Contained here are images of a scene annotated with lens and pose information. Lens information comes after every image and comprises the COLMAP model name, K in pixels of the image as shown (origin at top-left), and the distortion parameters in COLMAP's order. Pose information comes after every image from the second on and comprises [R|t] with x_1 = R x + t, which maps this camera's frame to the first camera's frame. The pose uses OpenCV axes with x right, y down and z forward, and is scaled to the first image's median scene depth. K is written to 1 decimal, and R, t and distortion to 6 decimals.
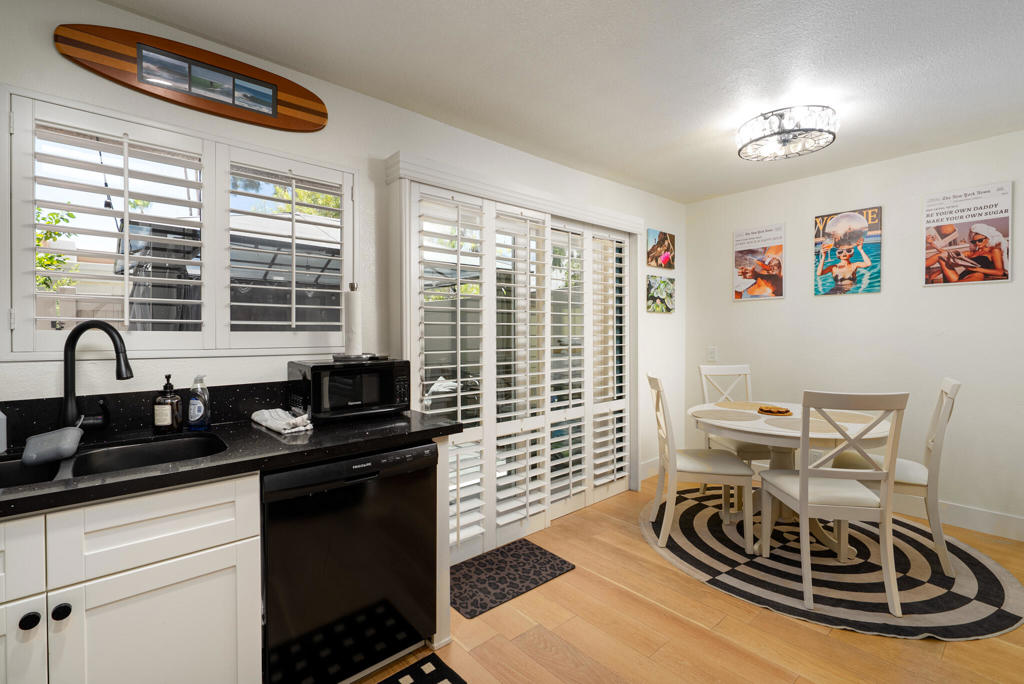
lens RADIAL K [[469.7, 0, 509.6], [0, 469.7, 331.7], [0, 0, 1]] dist [-0.003056, -0.000298]
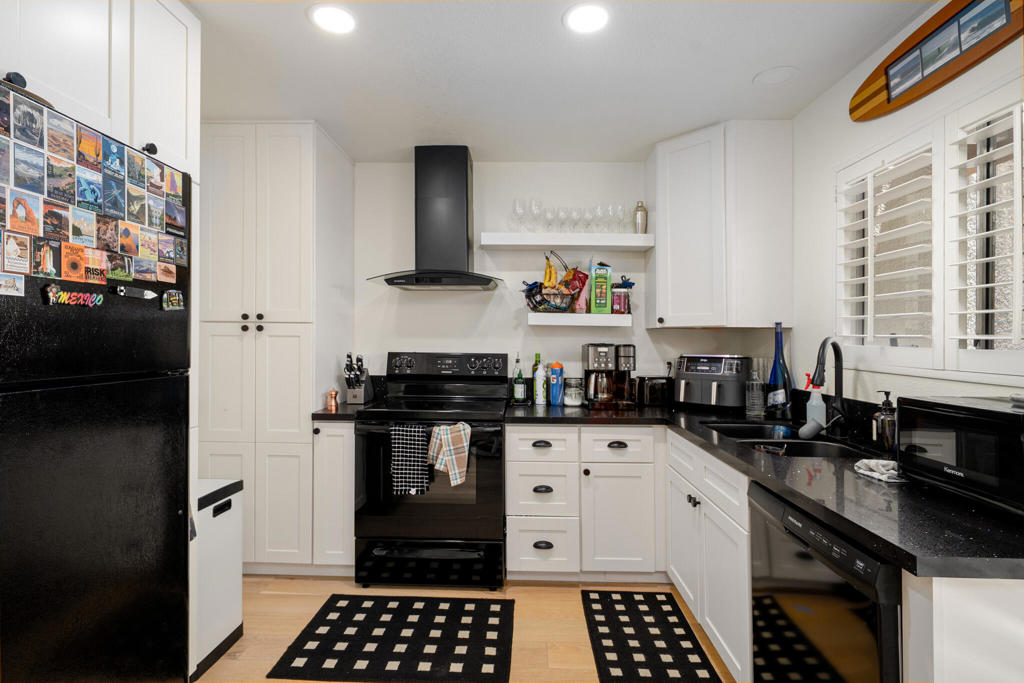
lens RADIAL K [[498.3, 0, 507.1], [0, 498.3, 335.4], [0, 0, 1]] dist [0.016020, -0.001770]
pose [[-0.690413, -0.009281, -0.723356, 0.521069], [-0.013958, 0.999902, 0.000493, -0.012753], [0.723281, 0.010437, -0.690475, 1.041985]]
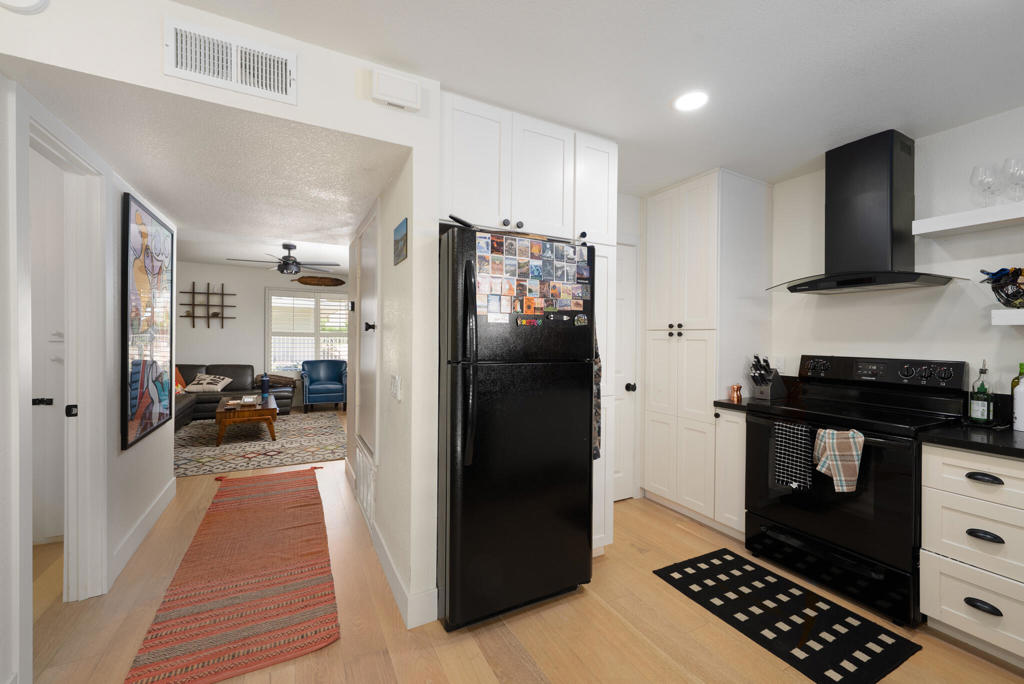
lens RADIAL K [[423.6, 0, 512.2], [0, 423.6, 342.7], [0, 0, 1]] dist [0.018582, -0.000038]
pose [[-0.970267, -0.009781, 0.241840, 0.363758], [-0.005326, 0.999804, 0.019066, -0.015398], [-0.241979, 0.017211, -0.970129, 1.184793]]
